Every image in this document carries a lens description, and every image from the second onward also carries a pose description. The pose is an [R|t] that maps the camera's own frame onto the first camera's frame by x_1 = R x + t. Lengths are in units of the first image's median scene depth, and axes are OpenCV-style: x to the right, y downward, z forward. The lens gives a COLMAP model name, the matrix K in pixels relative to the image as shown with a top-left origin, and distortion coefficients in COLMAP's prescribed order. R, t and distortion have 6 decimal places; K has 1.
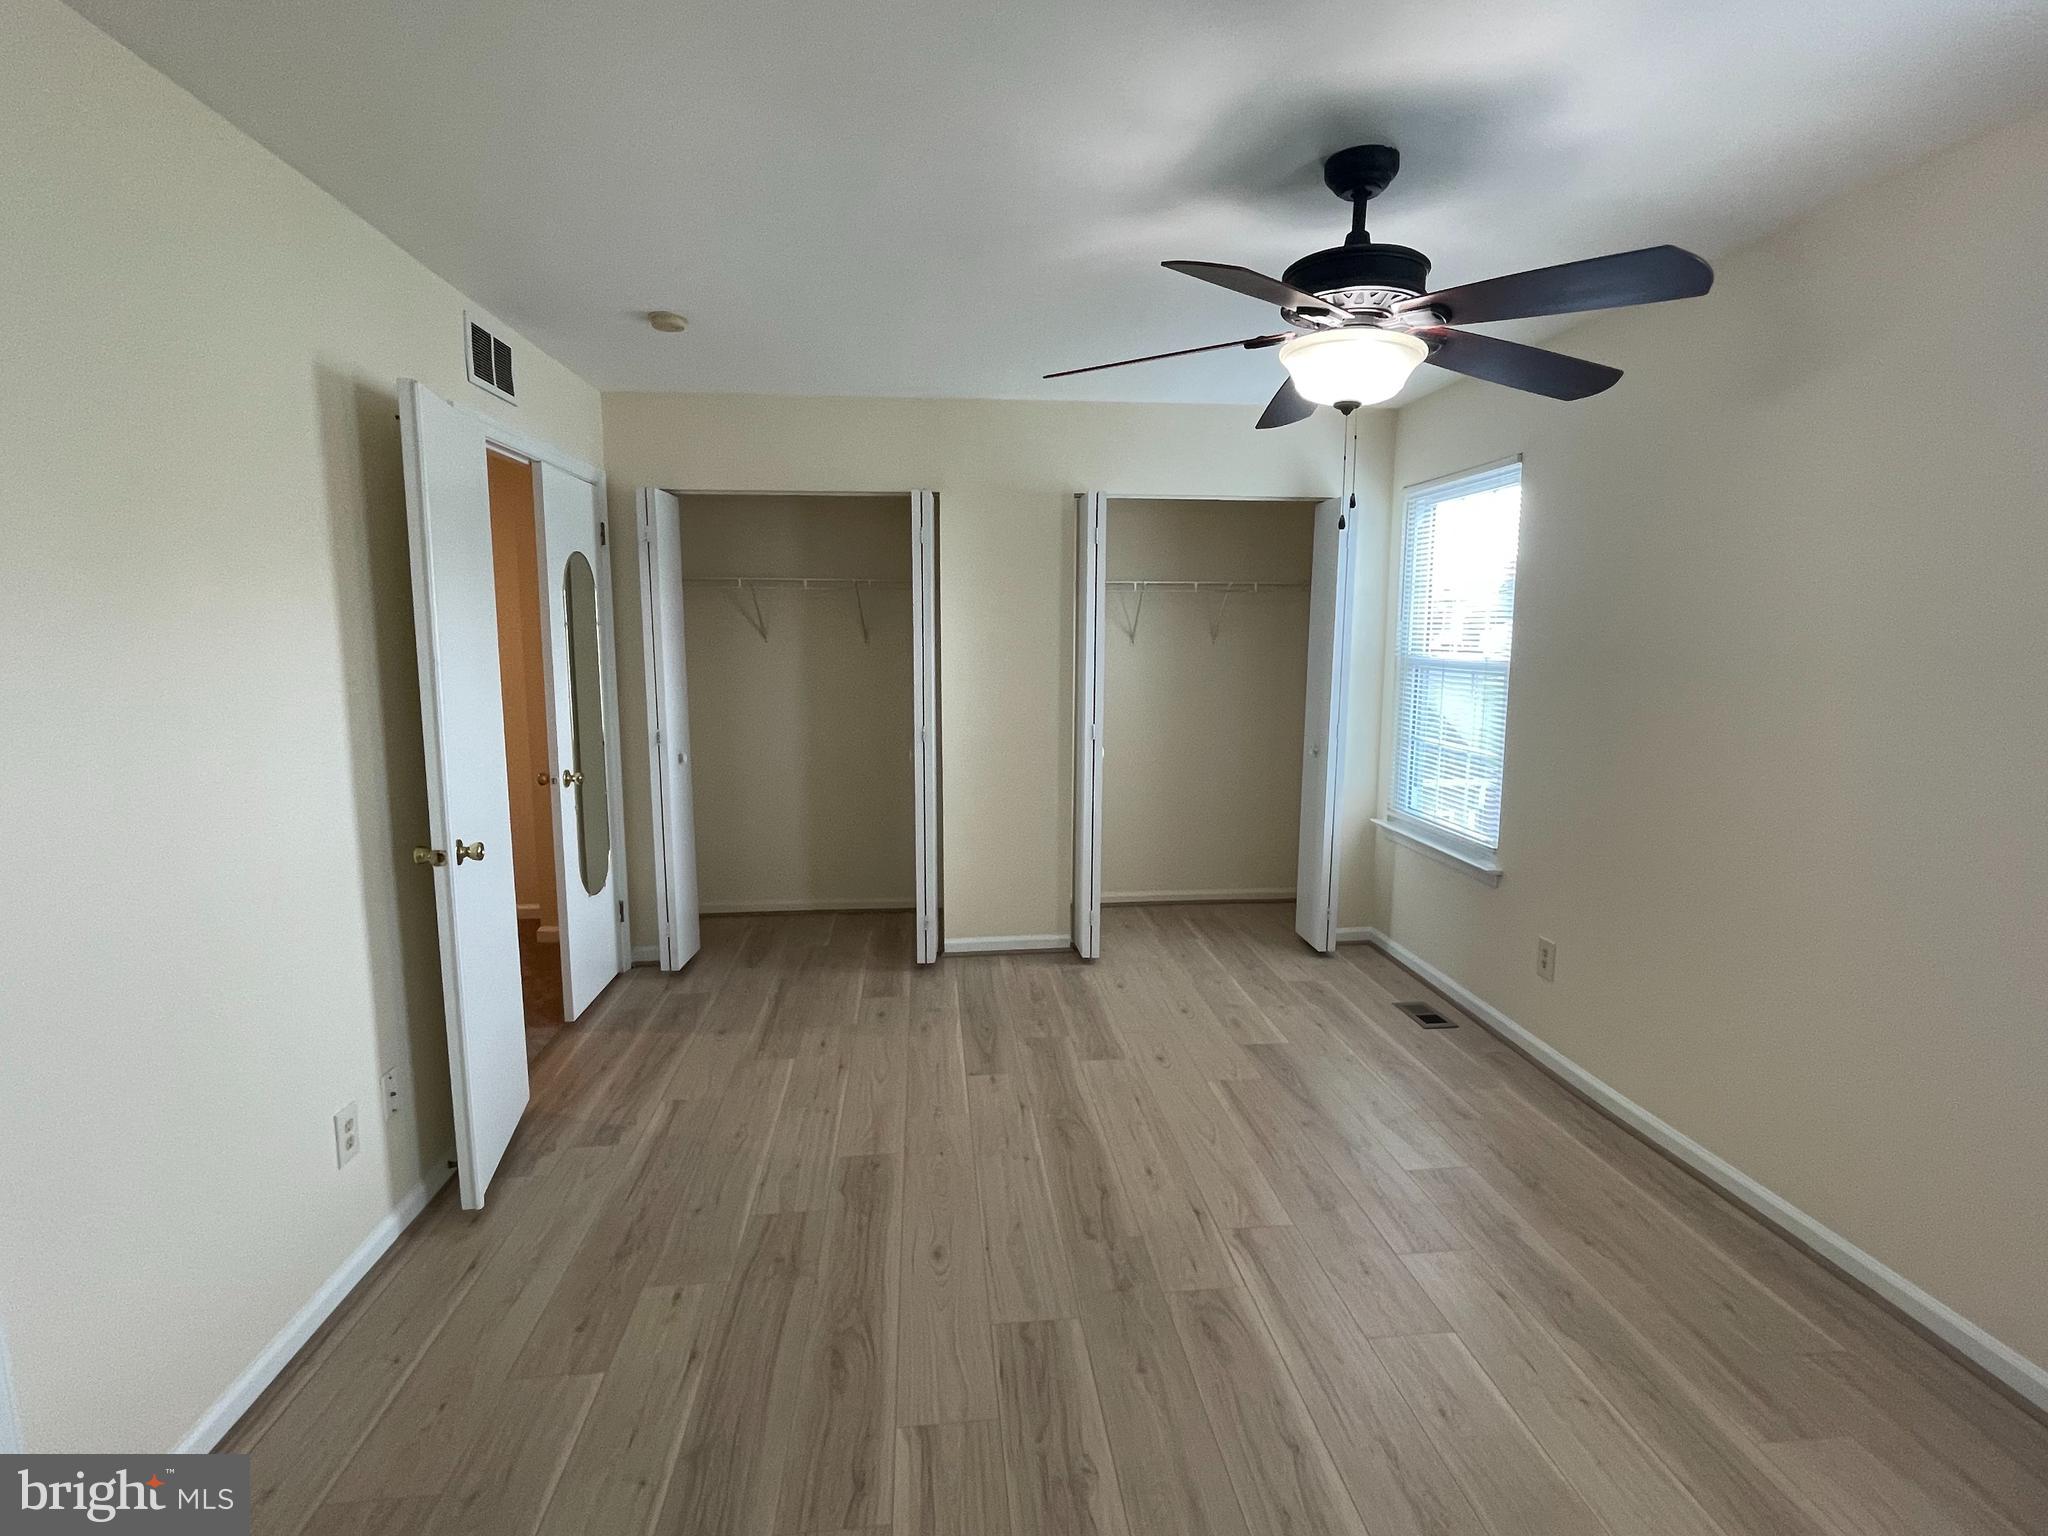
lens RADIAL K [[1011.1, 0, 1034.4], [0, 1011.1, 768.4], [0, 0, 1]] dist [0.001621, 0.000722]
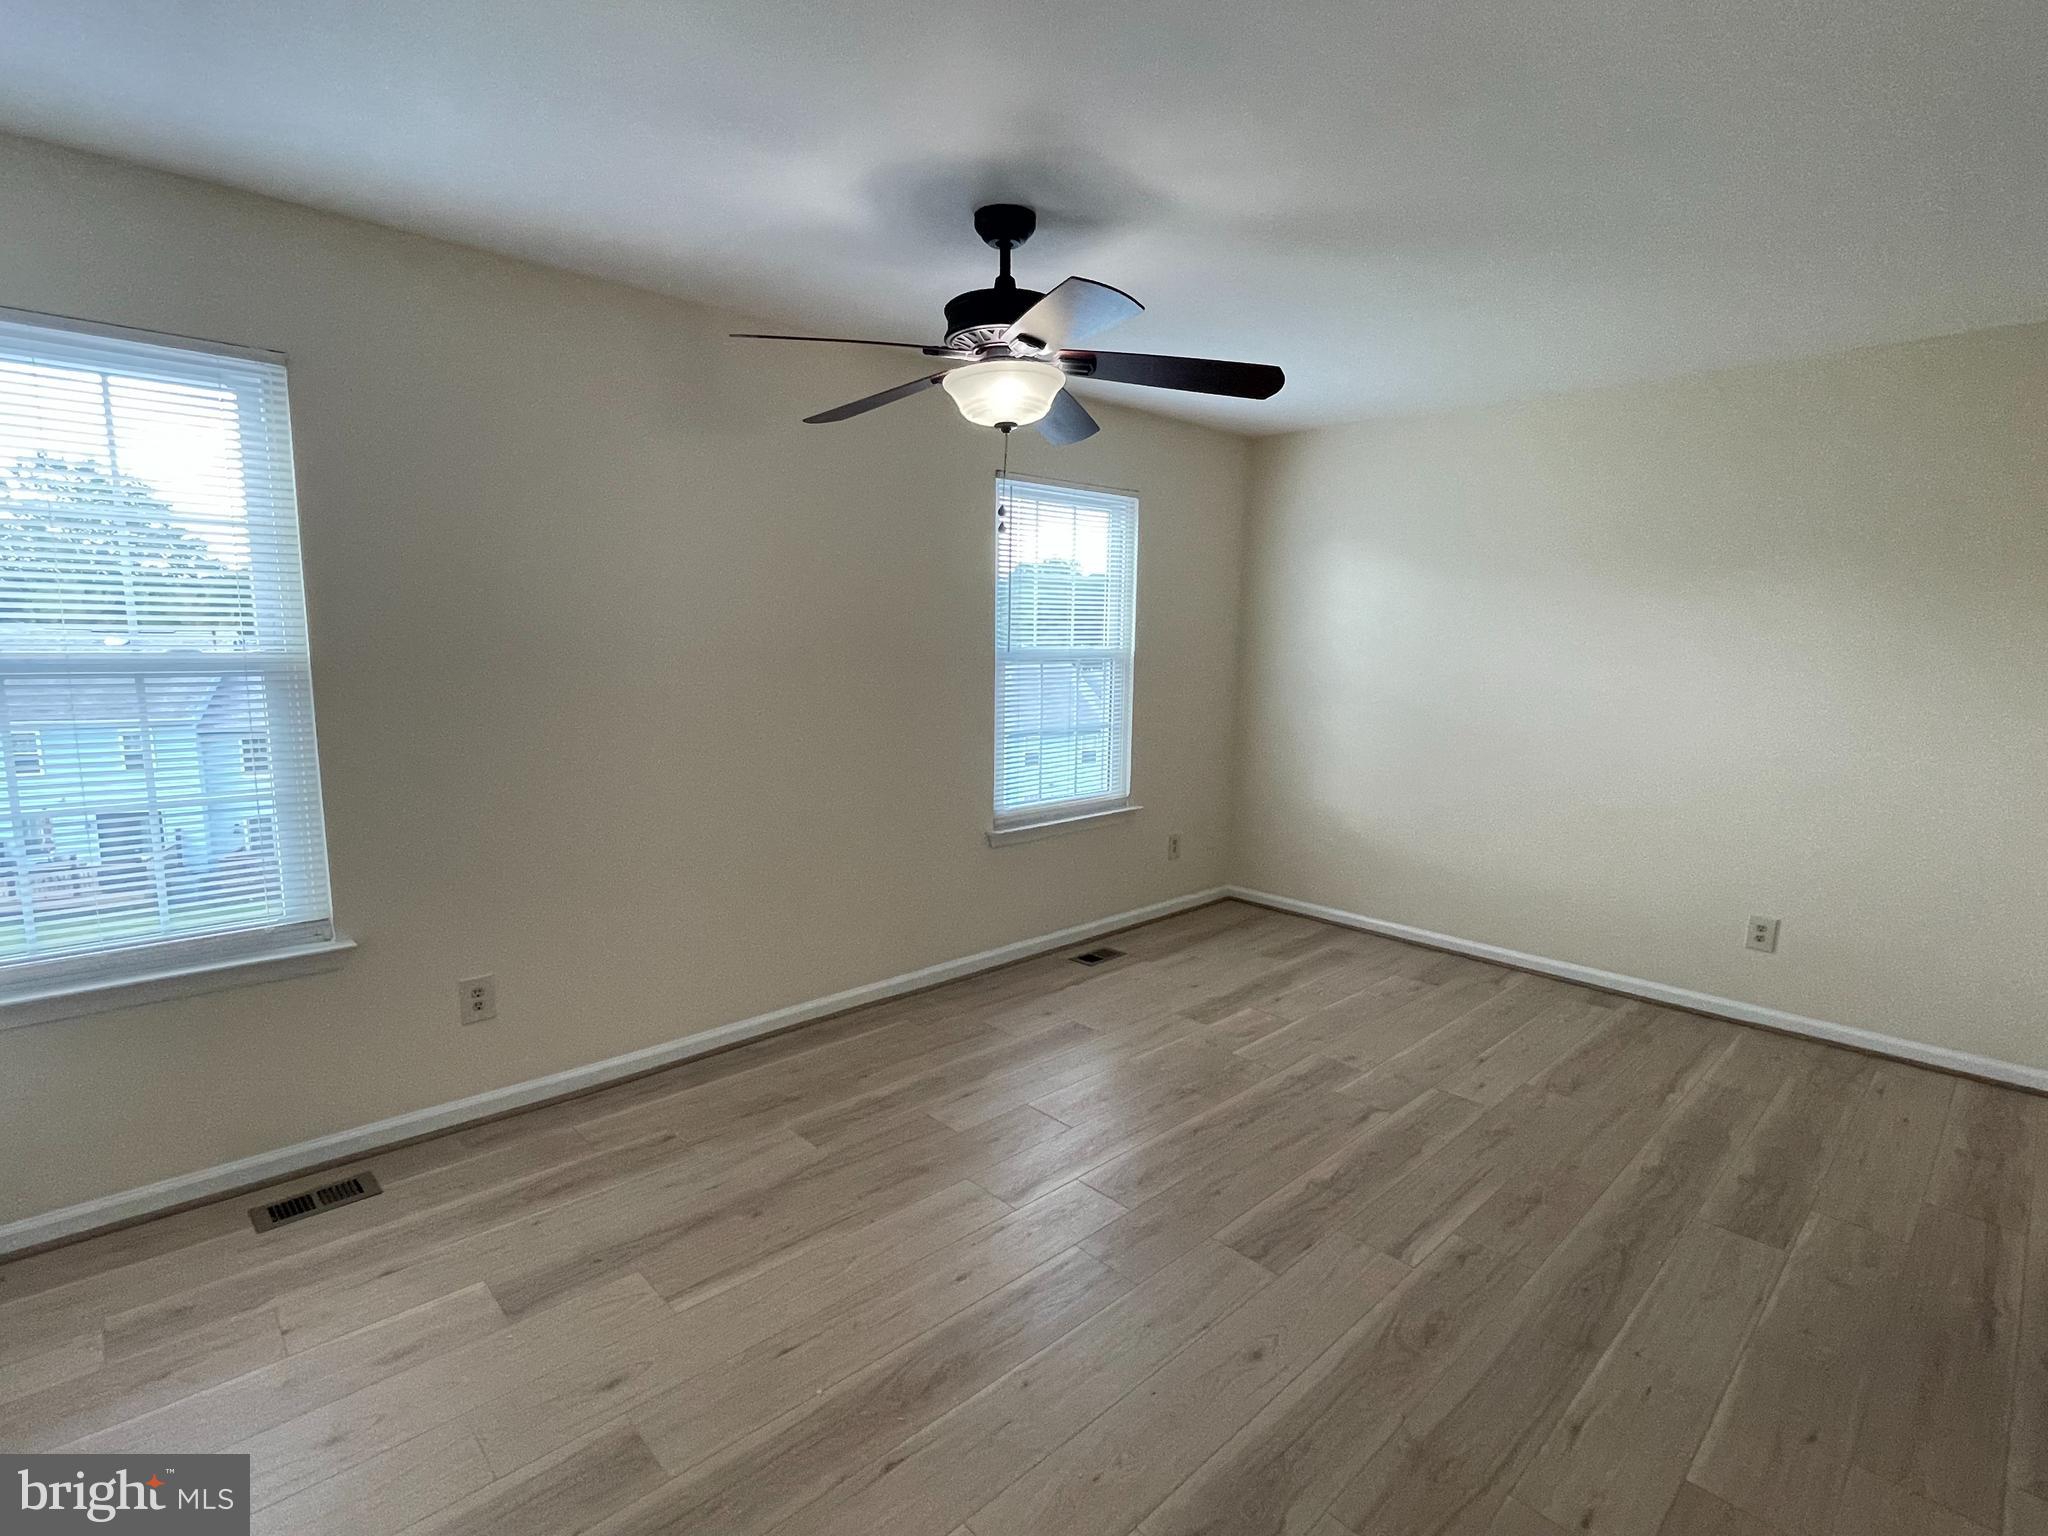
lens RADIAL K [[1011.1, 0, 1014.3], [0, 1011.1, 767.6], [0, 0, 1]] dist [0.001621, 0.000722]
pose [[-0.605627, -0.123120, 0.786166, -0.567644], [0.089004, 0.971278, 0.220675, -0.203086], [-0.790756, 0.203618, -0.577274, 1.514635]]
